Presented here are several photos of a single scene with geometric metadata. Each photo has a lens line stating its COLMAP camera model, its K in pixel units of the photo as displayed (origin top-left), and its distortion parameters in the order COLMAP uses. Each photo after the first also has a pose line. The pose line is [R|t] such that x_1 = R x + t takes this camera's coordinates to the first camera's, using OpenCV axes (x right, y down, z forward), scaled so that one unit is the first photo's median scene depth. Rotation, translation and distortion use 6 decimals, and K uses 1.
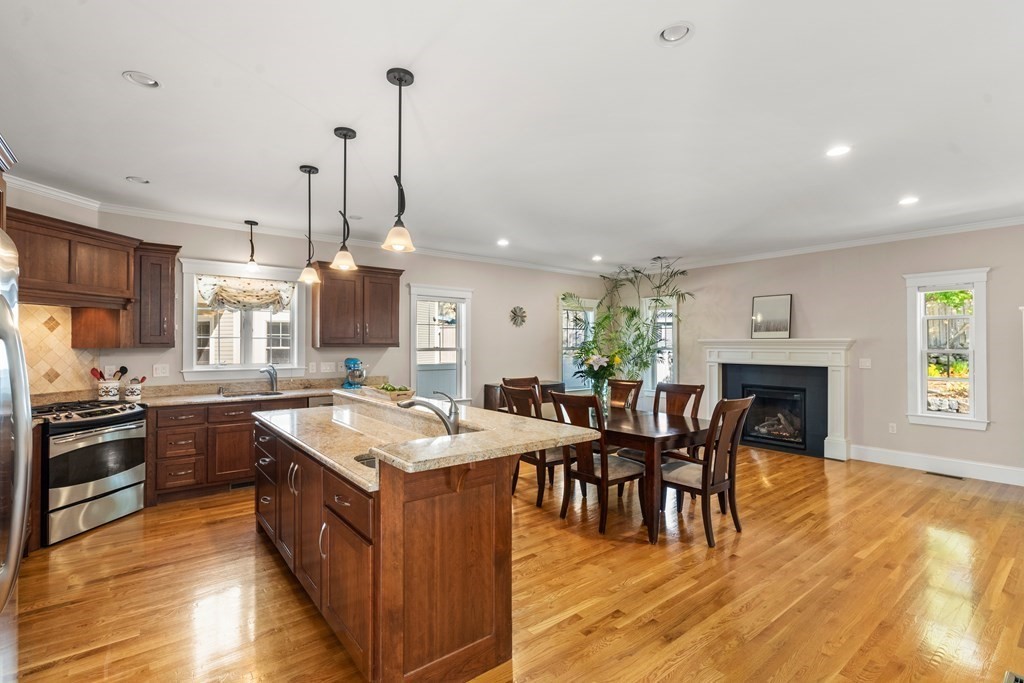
lens RADIAL K [[482.3, 0, 512.3], [0, 482.3, 346.8], [0, 0, 1]] dist [-0.000375, 0.000688]
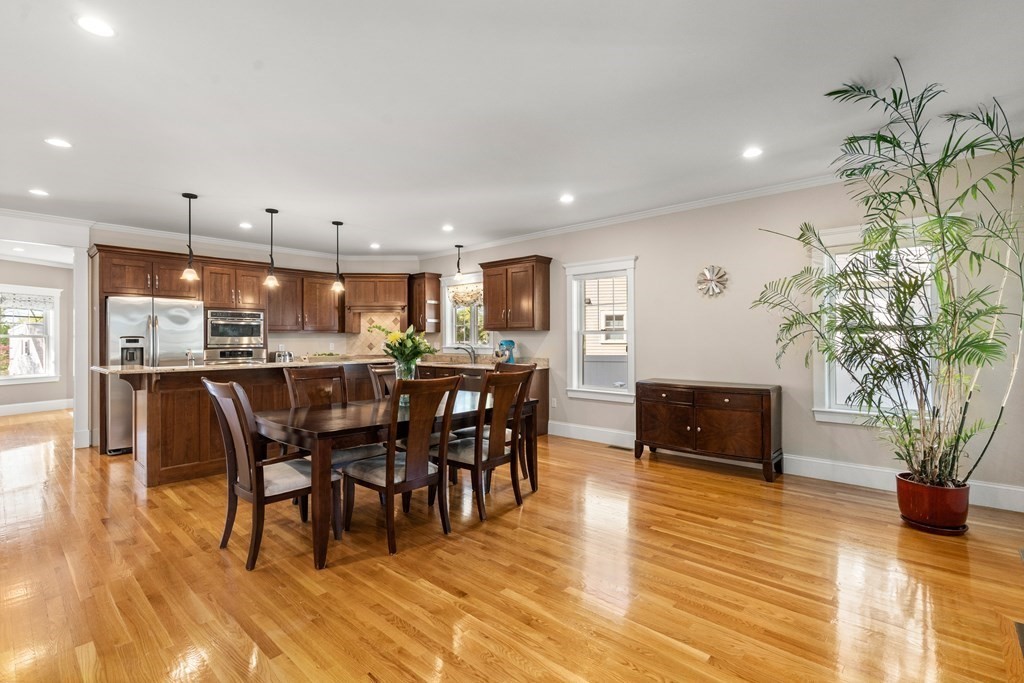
lens RADIAL K [[482.3, 0, 512.1], [0, 482.3, 337.3], [0, 0, 1]] dist [-0.000375, 0.000688]
pose [[0.158546, -0.004891, -0.987340, 0.911296], [0.000028, 0.999988, -0.004949, 0.024585], [0.987352, 0.000757, 0.158544, 0.913141]]
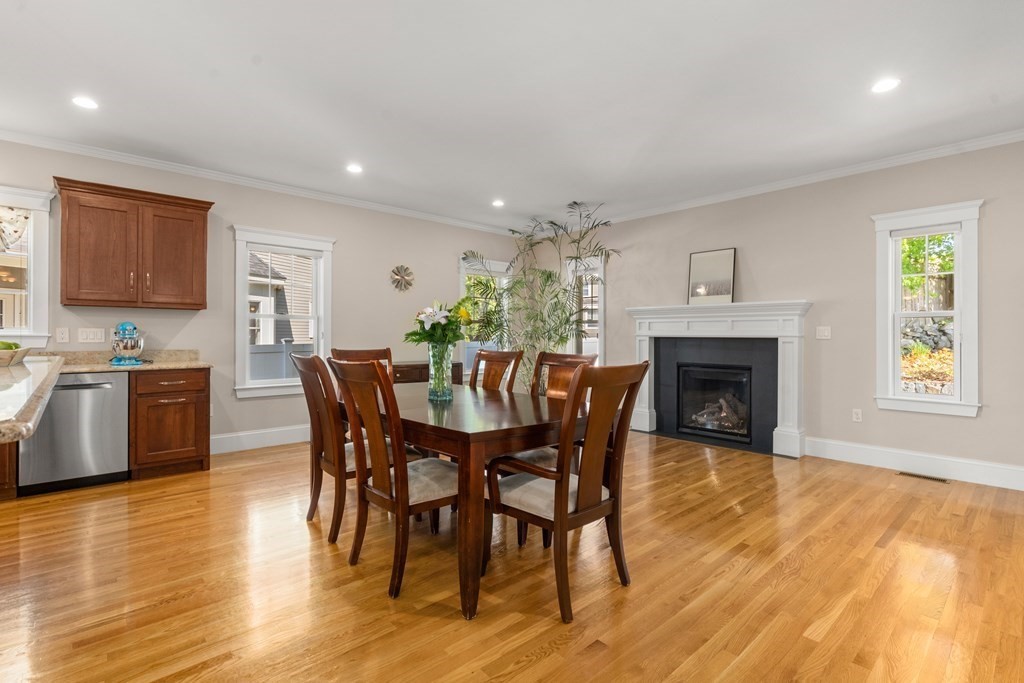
lens RADIAL K [[482.3, 0, 515.2], [0, 482.3, 338.3], [0, 0, 1]] dist [-0.000375, 0.000688]
pose [[0.998135, 0.001510, 0.061032, 0.213168], [-0.001478, 0.999999, -0.000564, 0.051254], [-0.061033, 0.000473, 0.998136, 0.288697]]
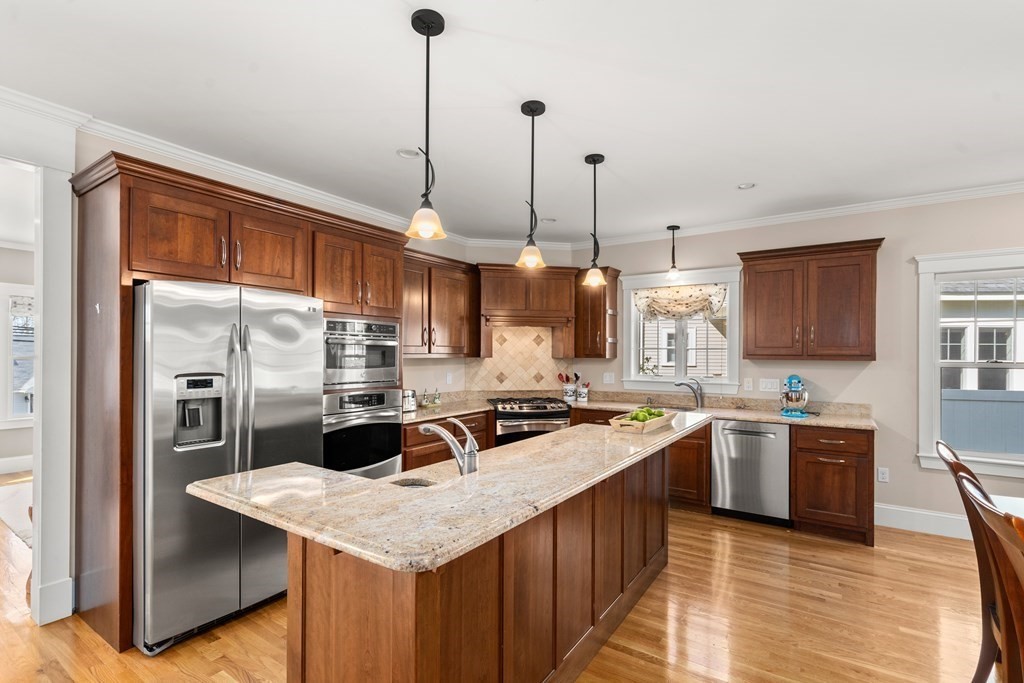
lens RADIAL K [[482.3, 0, 512.1], [0, 482.3, 351.0], [0, 0, 1]] dist [-0.000375, 0.000688]
pose [[0.300448, -0.005655, -0.953781, 0.266526], [-0.009132, 0.999920, -0.008805, -0.002484], [0.953754, 0.011356, 0.300372, 0.405740]]
